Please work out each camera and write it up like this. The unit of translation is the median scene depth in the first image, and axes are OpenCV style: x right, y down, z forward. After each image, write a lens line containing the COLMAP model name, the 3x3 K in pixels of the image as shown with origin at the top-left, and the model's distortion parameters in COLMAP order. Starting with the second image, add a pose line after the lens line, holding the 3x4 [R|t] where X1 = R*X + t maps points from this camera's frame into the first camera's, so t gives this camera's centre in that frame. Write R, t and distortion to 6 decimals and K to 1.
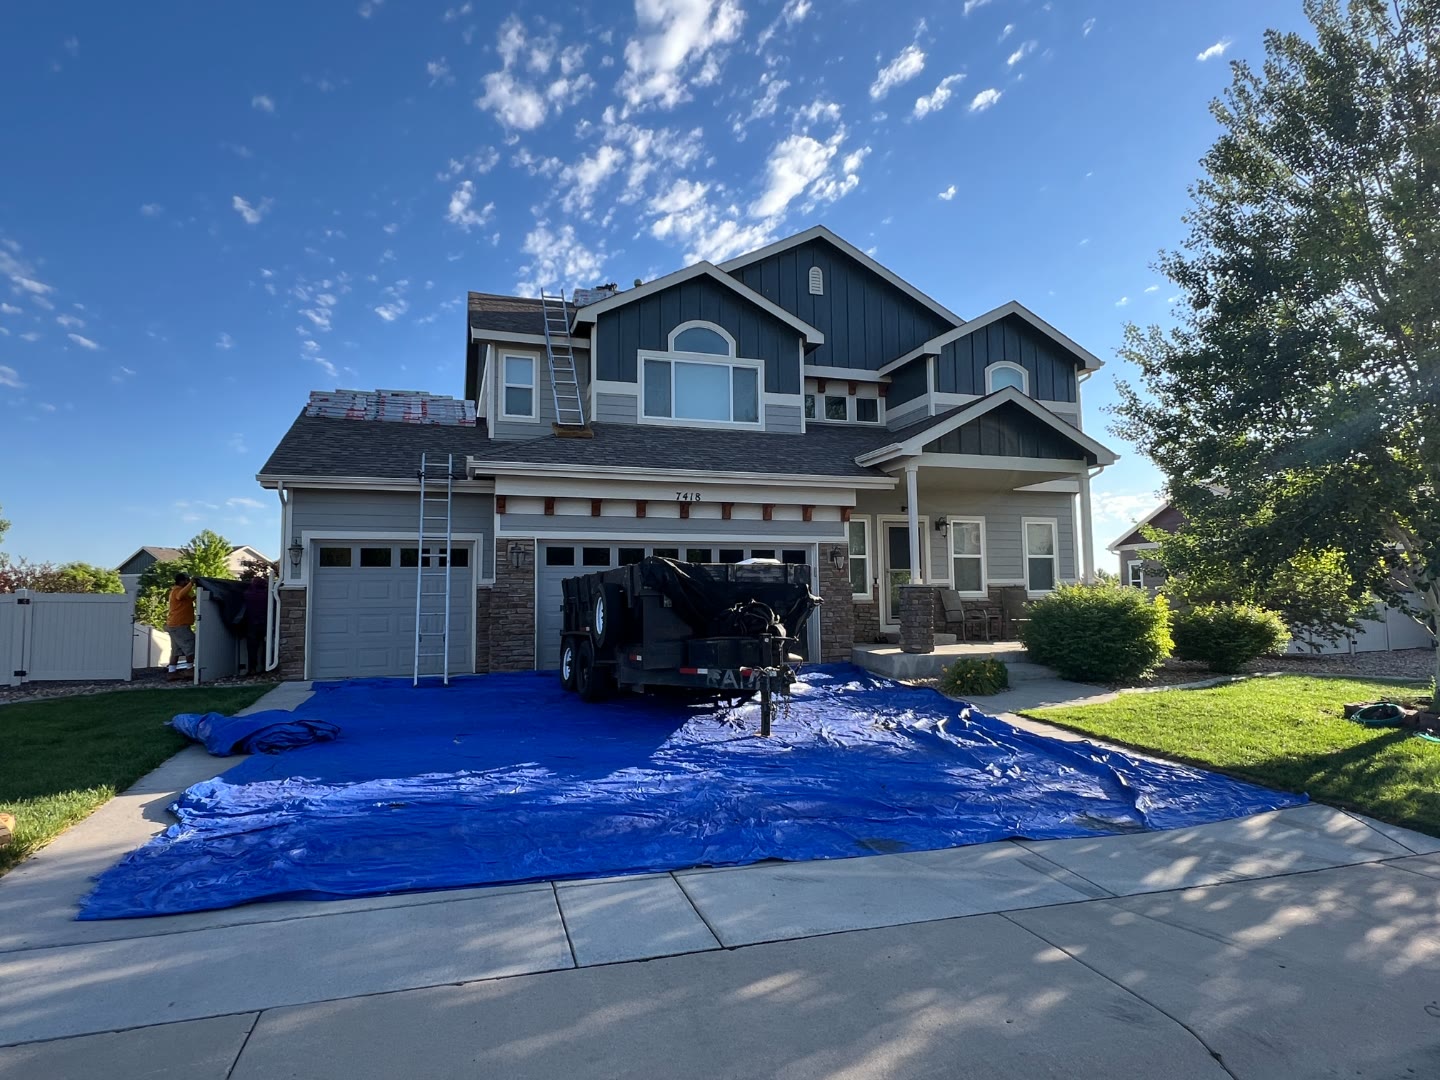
lens RADIAL K [[828.8, 0, 720.0], [0, 828.8, 540.0], [0, 0, 1]] dist [-0.000931, -0.000362]
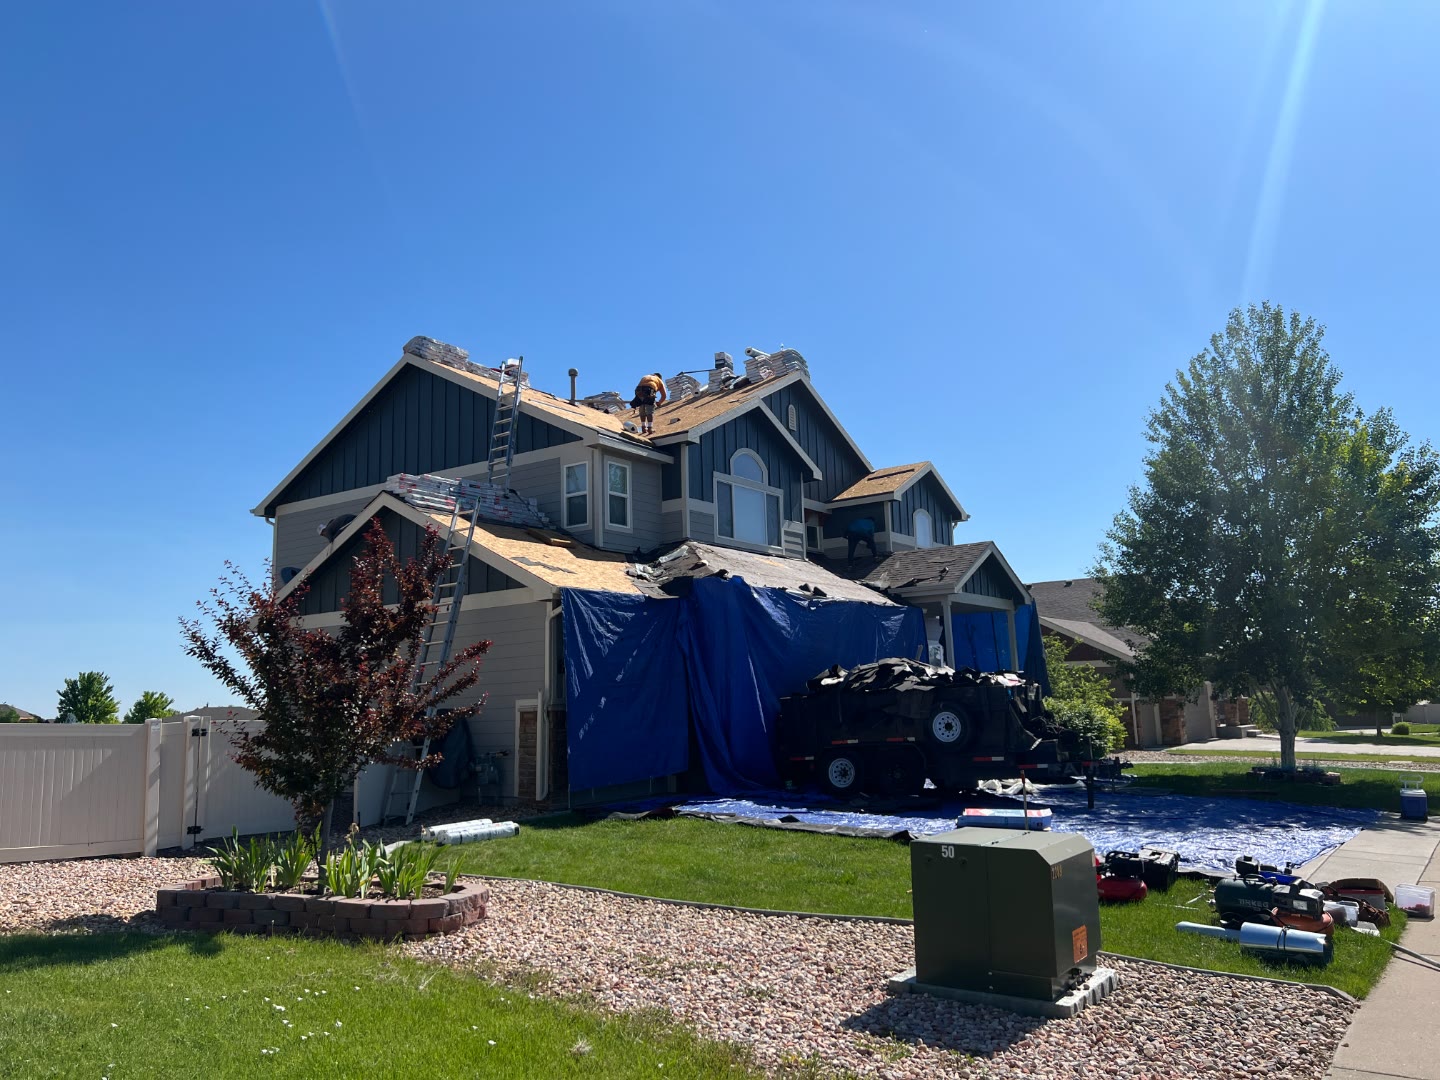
lens RADIAL K [[1084.8, 0, 720.0], [0, 1084.8, 540.0], [0, 0, 1]] dist [0.092751, -0.105764]
pose [[0.800291, 0.078772, 0.594416, -0.882583], [-0.026029, 0.994963, -0.096808, -0.012808], [-0.599047, 0.062002, 0.798310, -0.081247]]
